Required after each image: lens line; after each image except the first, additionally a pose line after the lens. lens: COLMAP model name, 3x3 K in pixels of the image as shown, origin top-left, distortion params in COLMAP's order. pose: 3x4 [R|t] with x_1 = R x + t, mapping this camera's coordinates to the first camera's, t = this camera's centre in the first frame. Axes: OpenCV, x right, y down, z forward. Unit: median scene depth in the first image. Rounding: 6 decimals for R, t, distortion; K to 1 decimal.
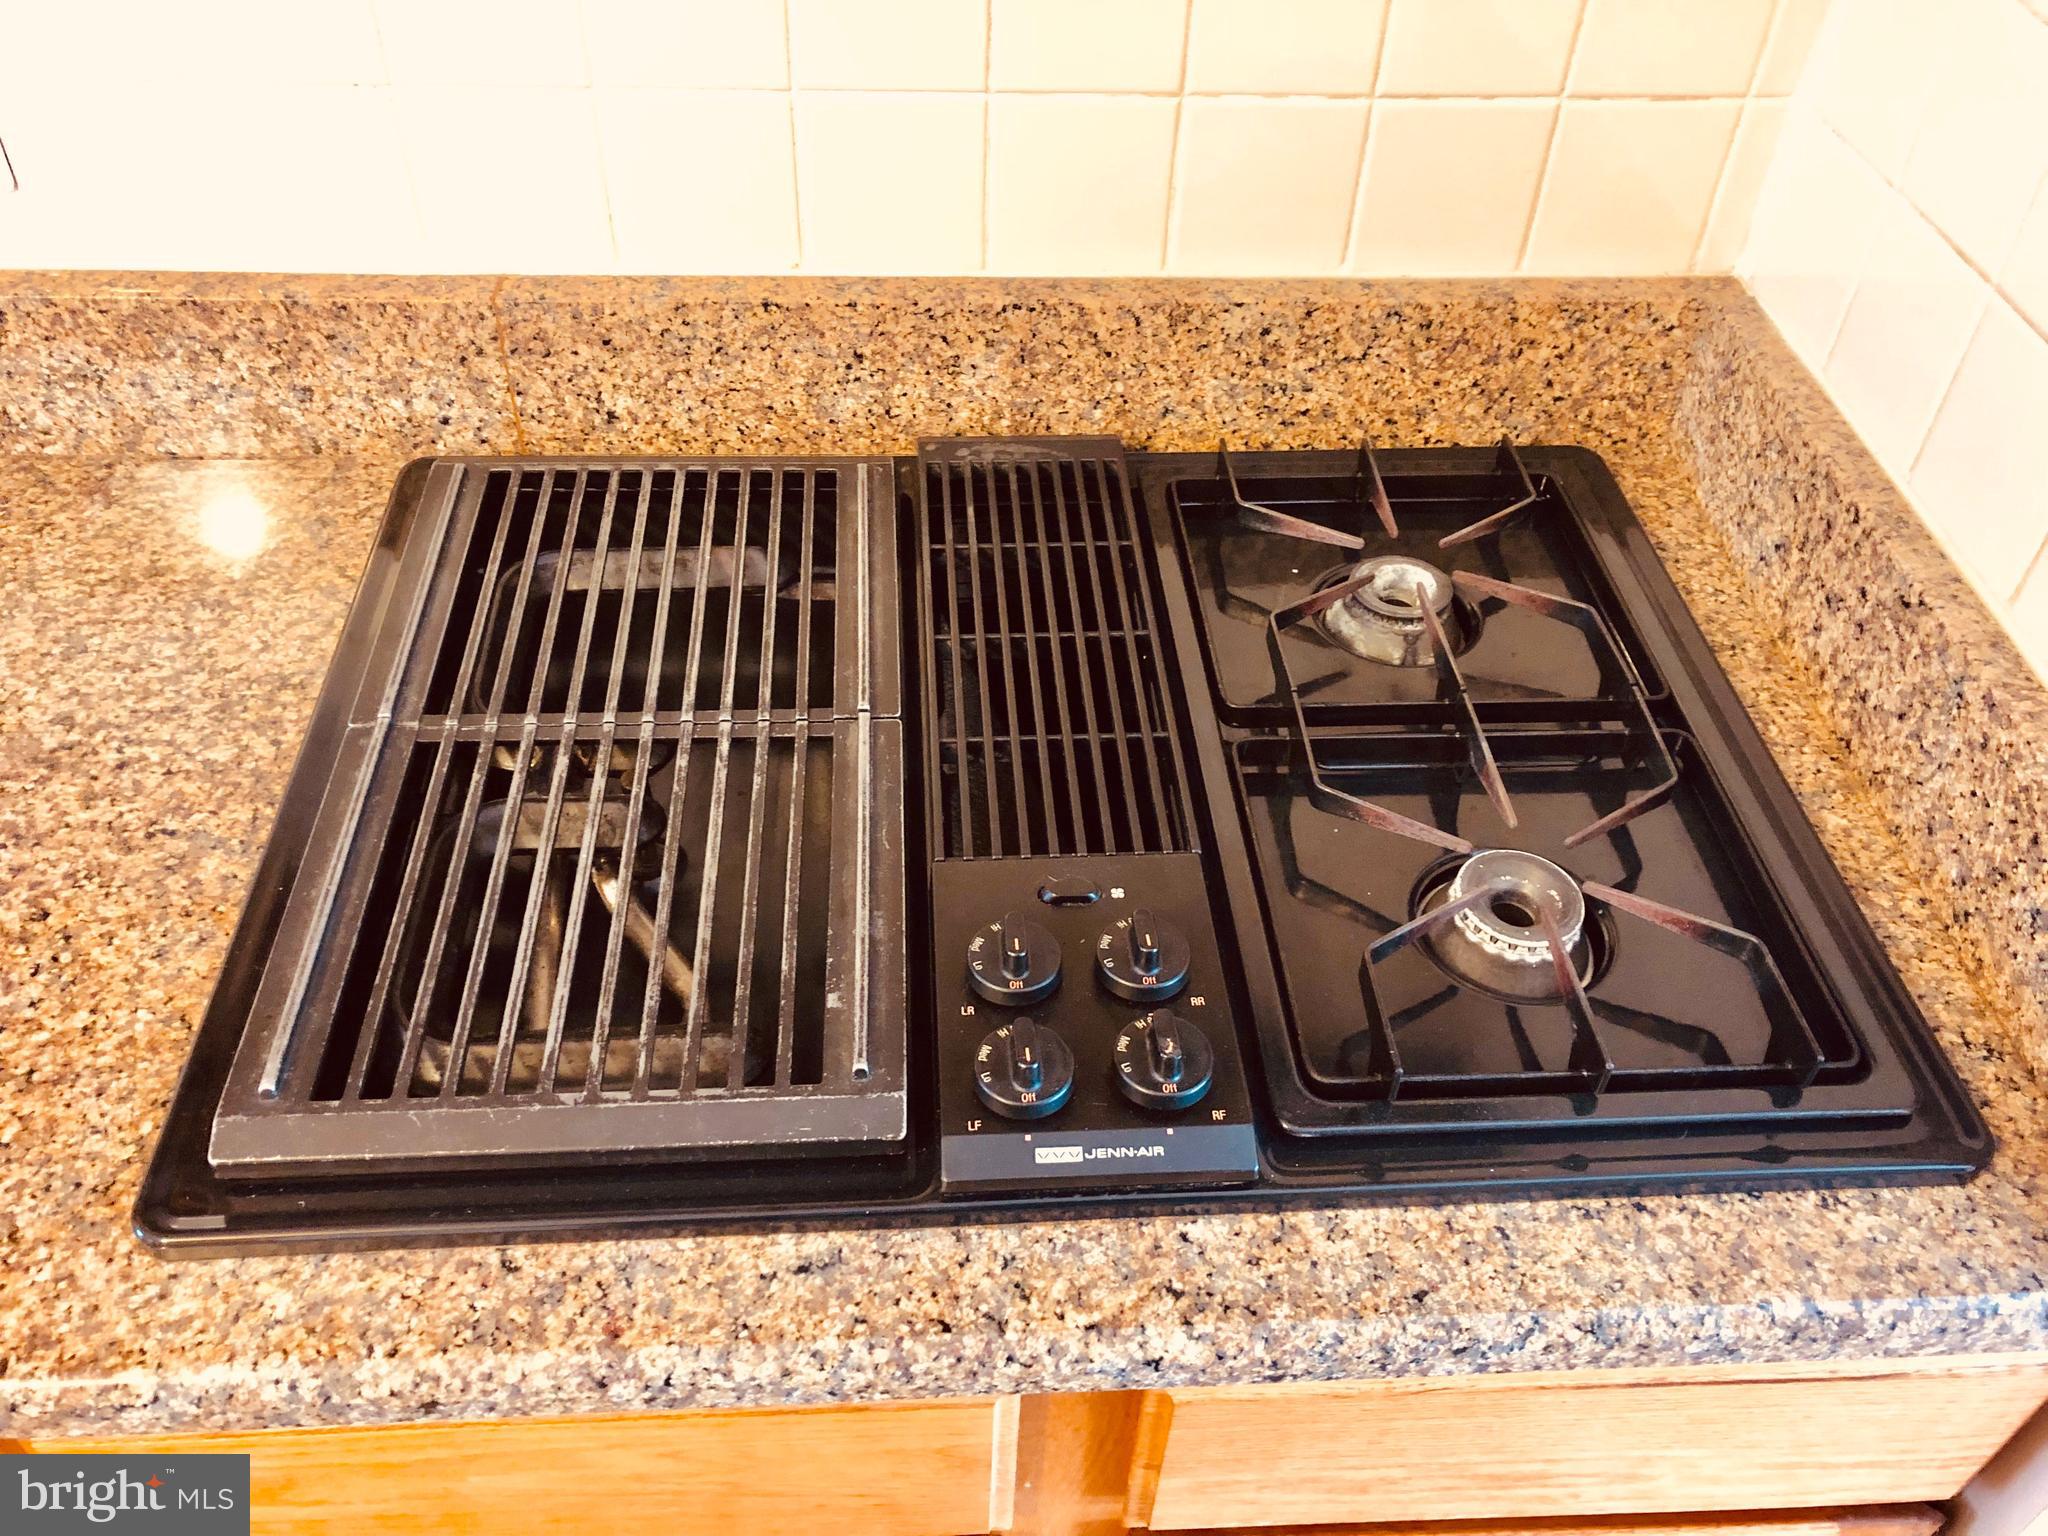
lens RADIAL K [[1669.8, 0, 979.4], [0, 1669.8, 767.6], [0, 0, 1]] dist [0.046317, -0.005628]
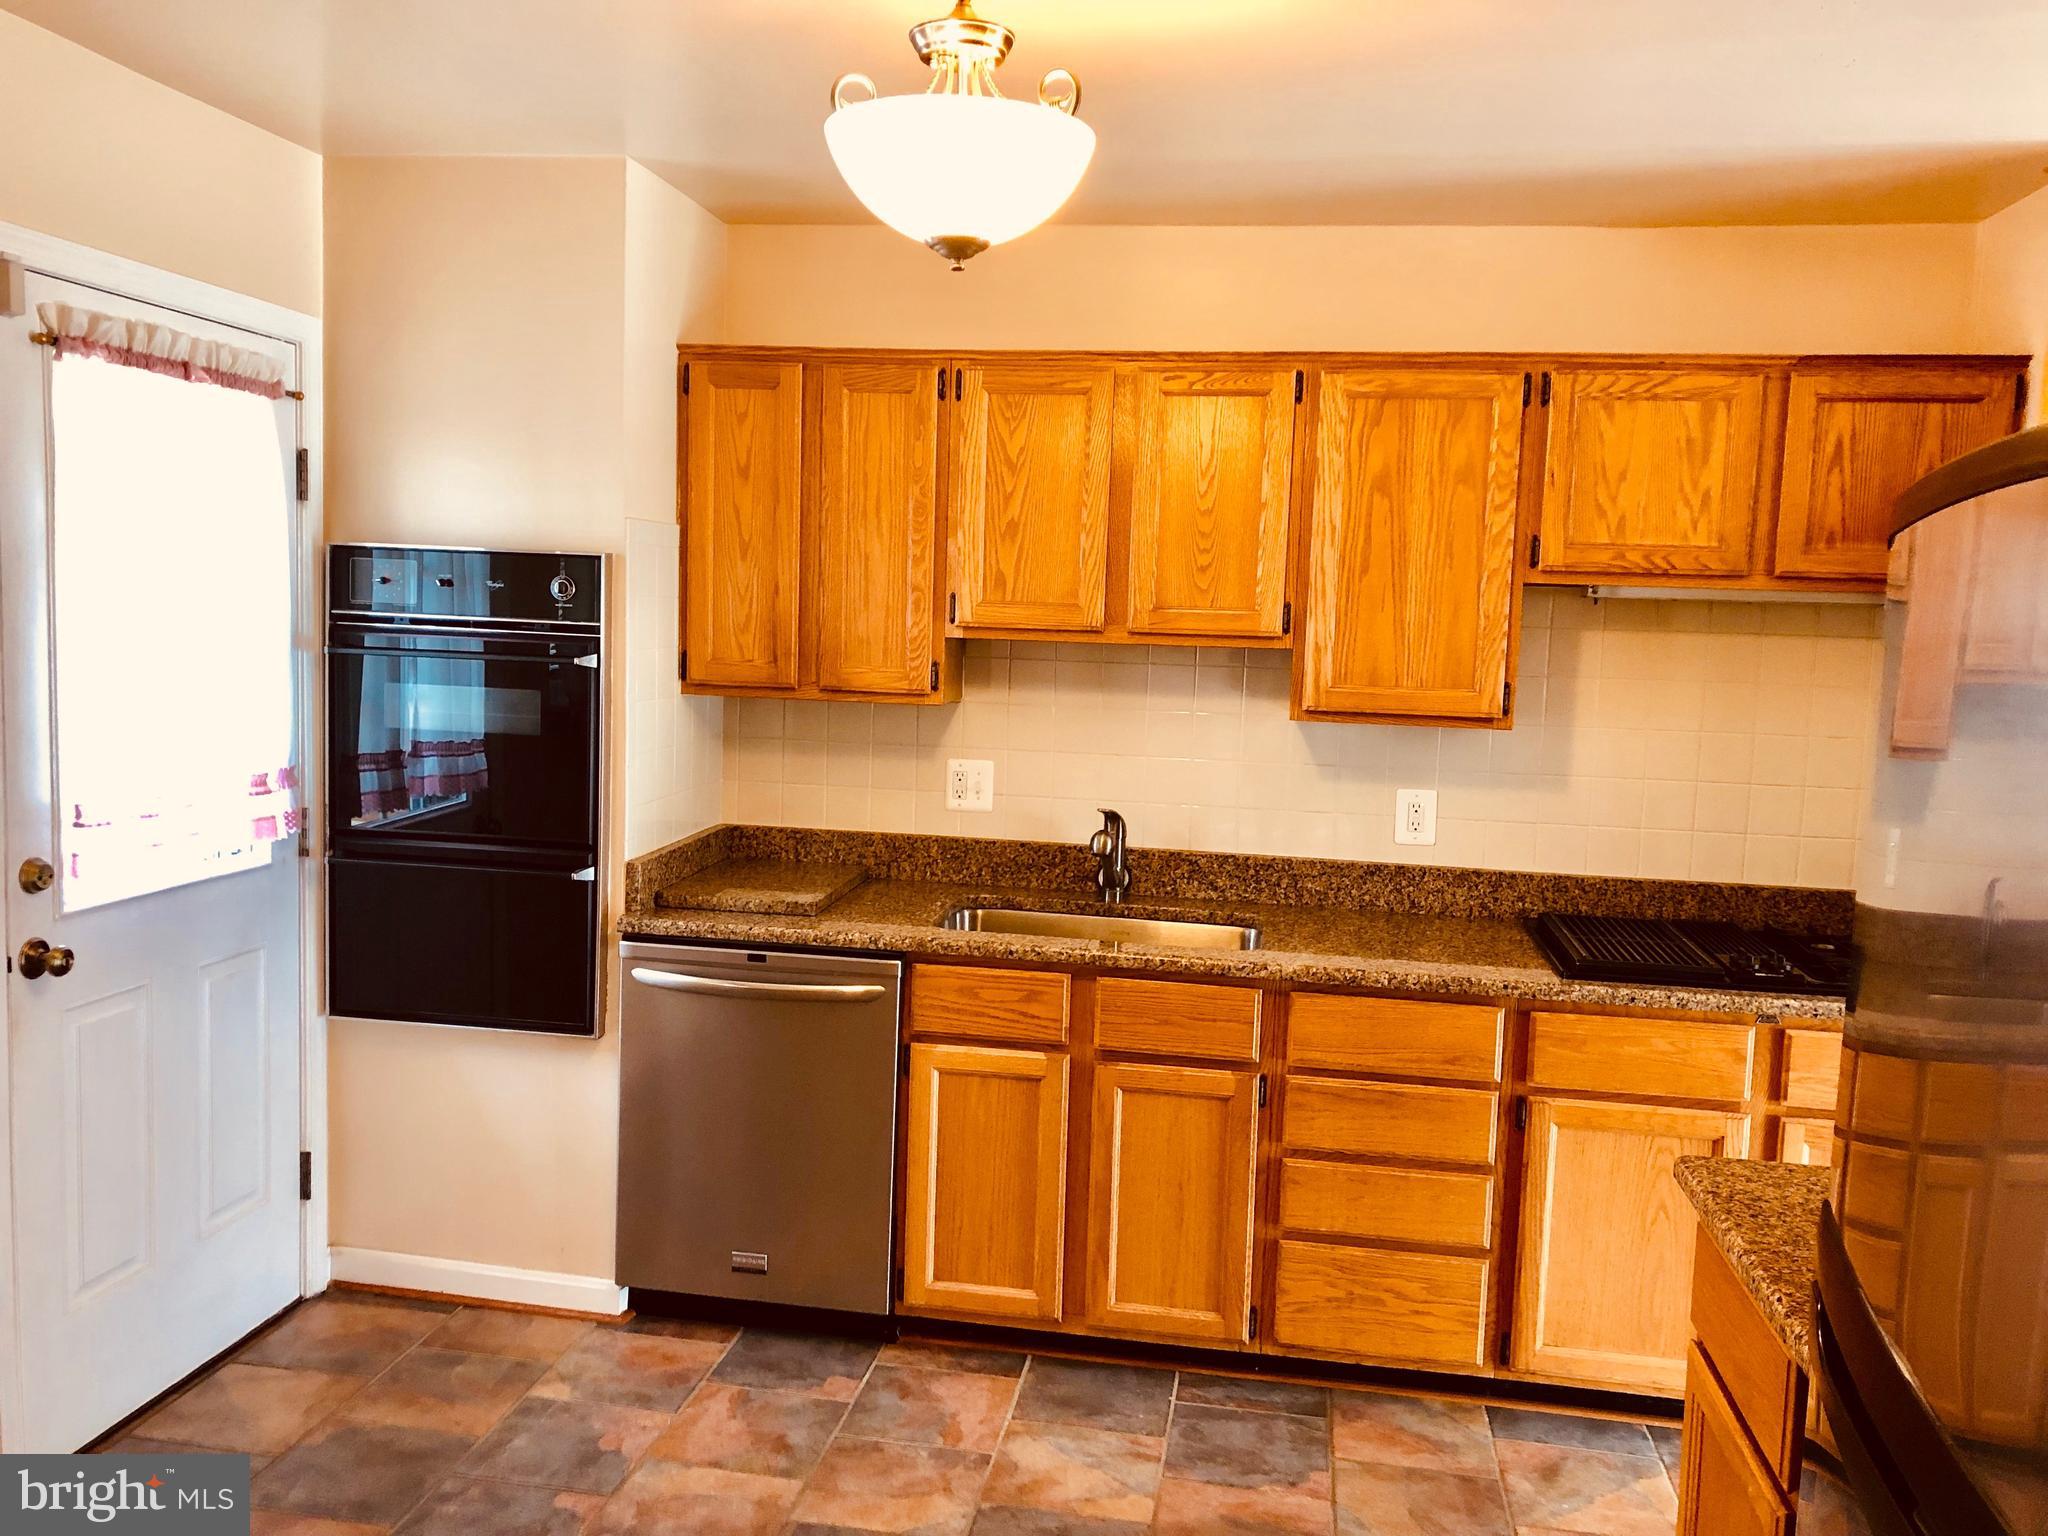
lens RADIAL K [[1649.9, 0, 1029.1], [0, 1649.9, 773.2], [0, 0, 1]] dist [0.096427, -0.179698]
pose [[0.976937, 0.043337, -0.209081, -0.658477], [-0.163349, 0.782301, -0.601101, 1.962435], [0.137515, 0.621391, 0.771338, -2.183571]]
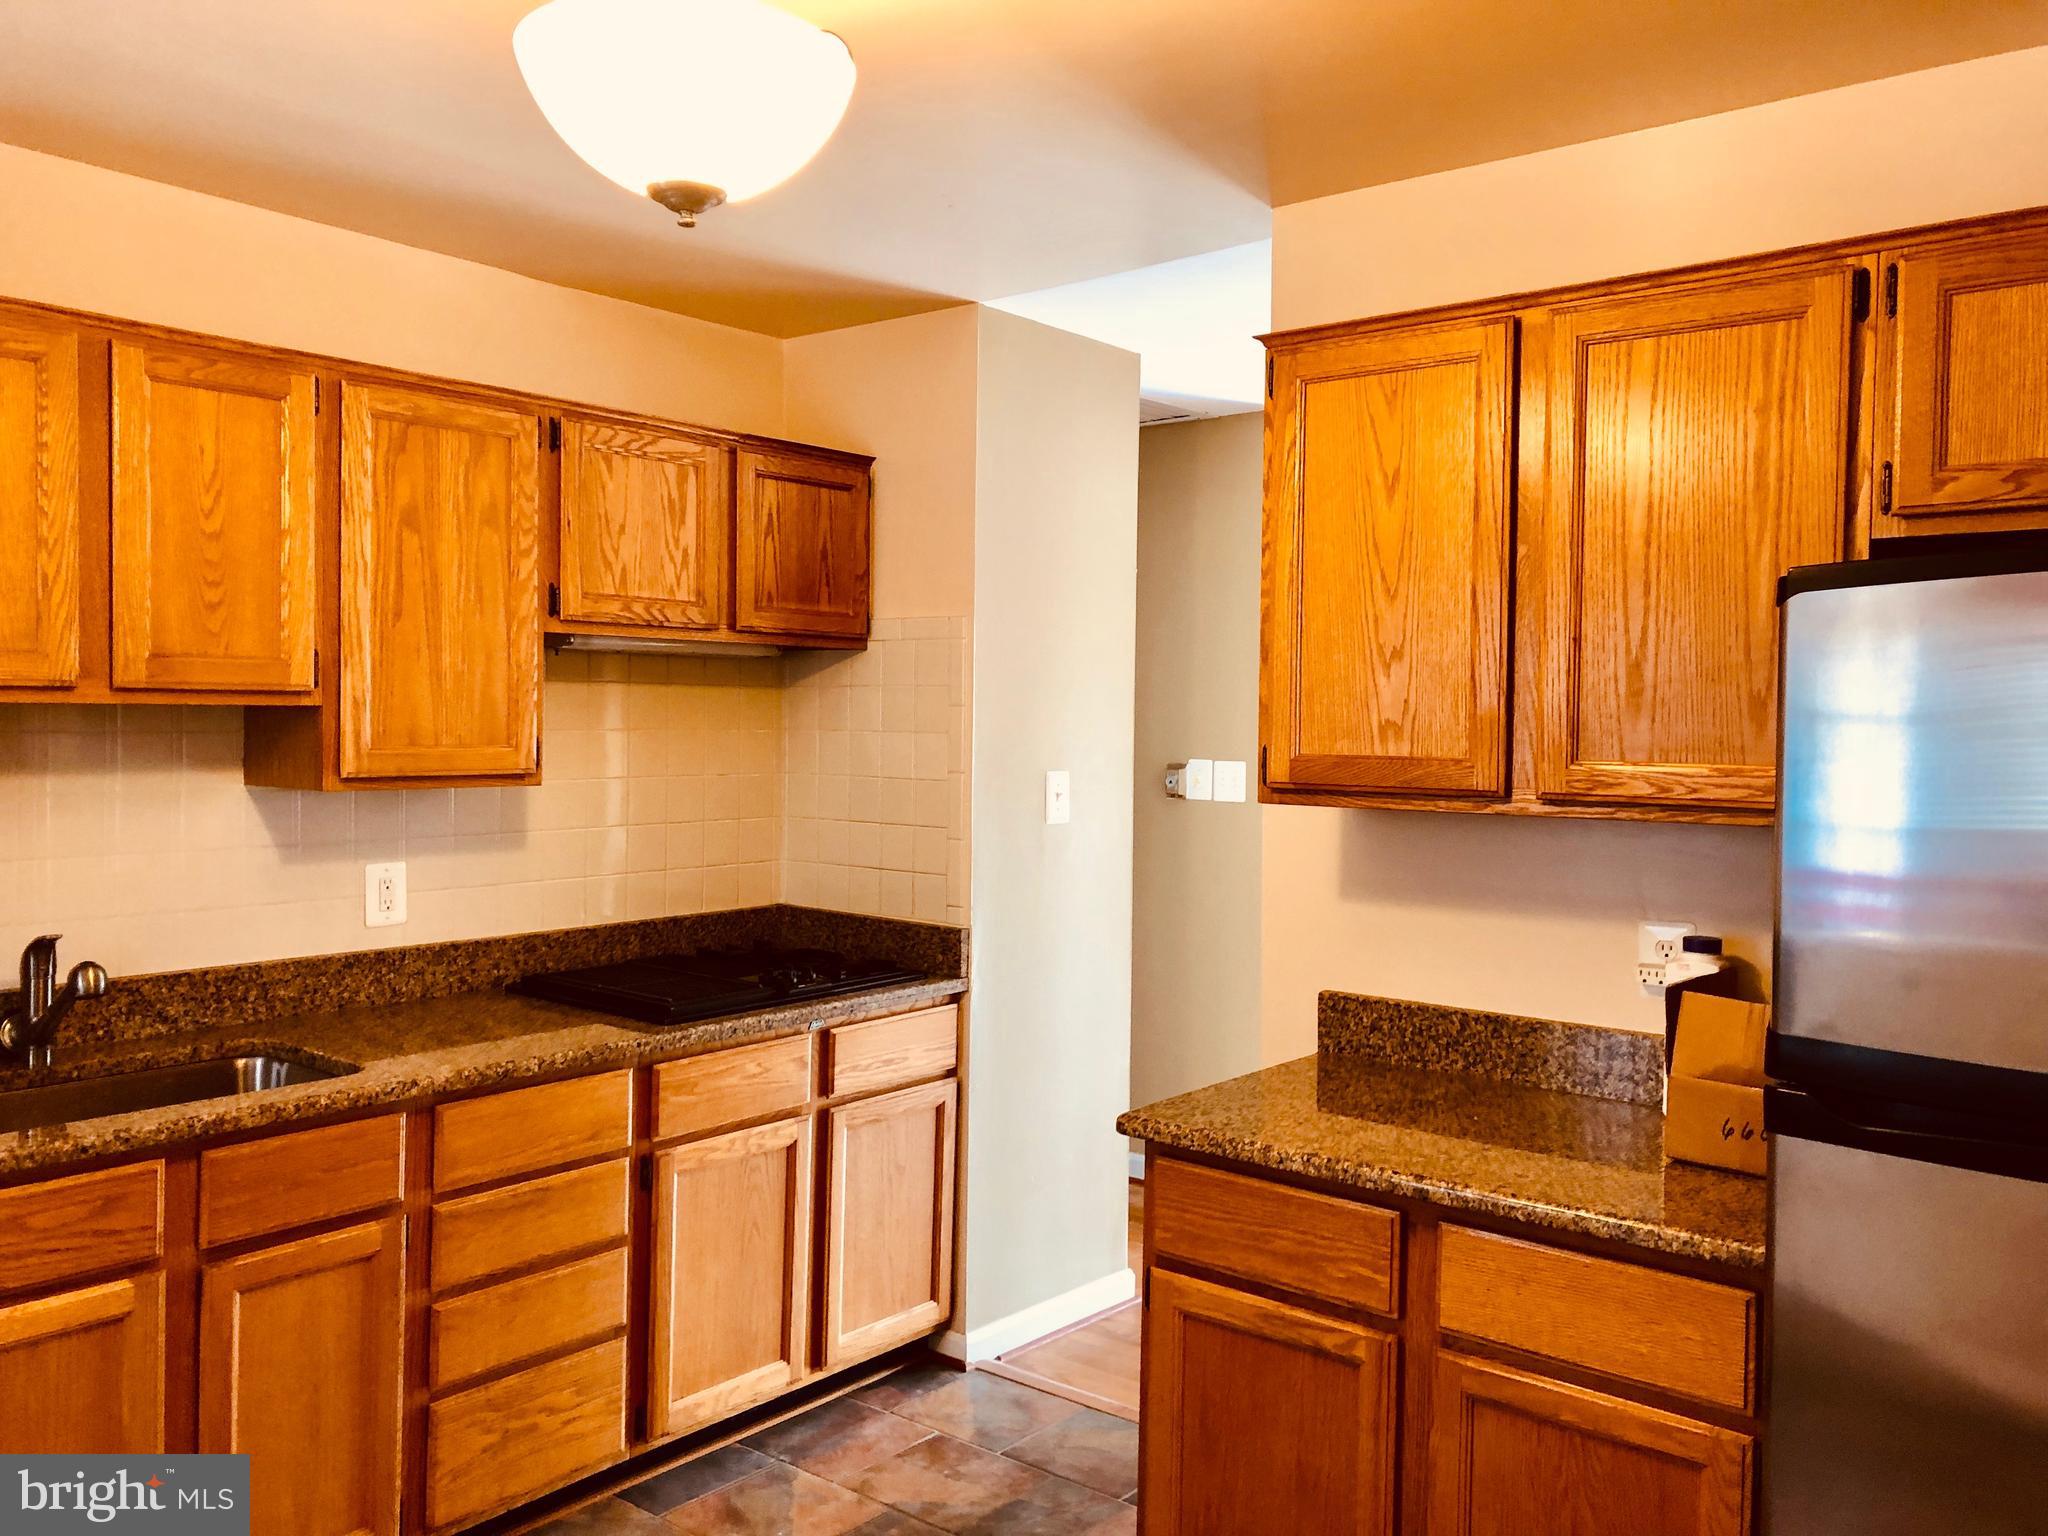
lens RADIAL K [[1669.8, 0, 979.4], [0, 1669.8, 767.6], [0, 0, 1]] dist [0.046317, -0.005628]
pose [[0.678993, -0.027828, 0.733617, -2.241625], [0.505231, 0.742721, -0.439440, 1.532164], [-0.532643, 0.669023, 0.518362, -1.654361]]
